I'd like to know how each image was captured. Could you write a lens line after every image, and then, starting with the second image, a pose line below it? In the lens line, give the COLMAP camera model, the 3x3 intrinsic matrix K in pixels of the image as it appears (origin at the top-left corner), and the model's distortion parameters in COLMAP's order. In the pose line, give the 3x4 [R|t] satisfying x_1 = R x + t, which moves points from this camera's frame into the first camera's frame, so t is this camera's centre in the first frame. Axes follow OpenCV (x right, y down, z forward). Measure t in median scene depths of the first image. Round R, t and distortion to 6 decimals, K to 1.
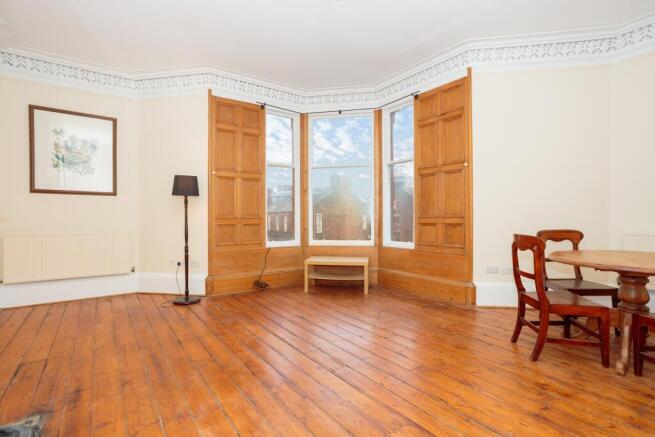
lens RADIAL K [[321.2, 0, 320.6], [0, 321.2, 221.7], [0, 0, 1]] dist [-0.035740, 0.021169]
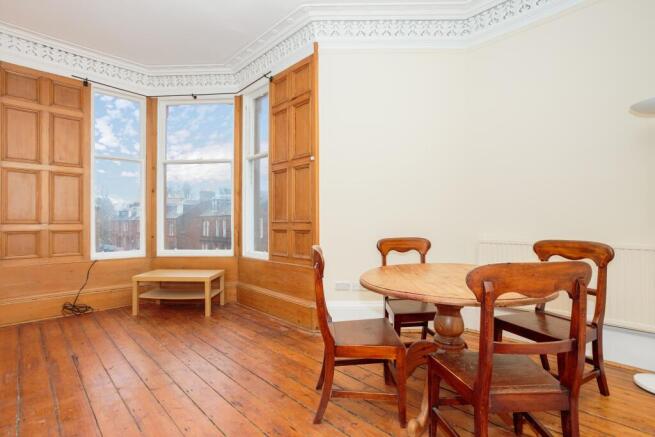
lens RADIAL K [[321.2, 0, 322.8], [0, 321.2, 221.1], [0, 0, 1]] dist [-0.035740, 0.021169]
pose [[0.989882, 0.002314, 0.141872, 0.313297], [-0.000154, 0.999884, -0.015233, -0.004479], [-0.141891, 0.015057, 0.989768, 0.151490]]
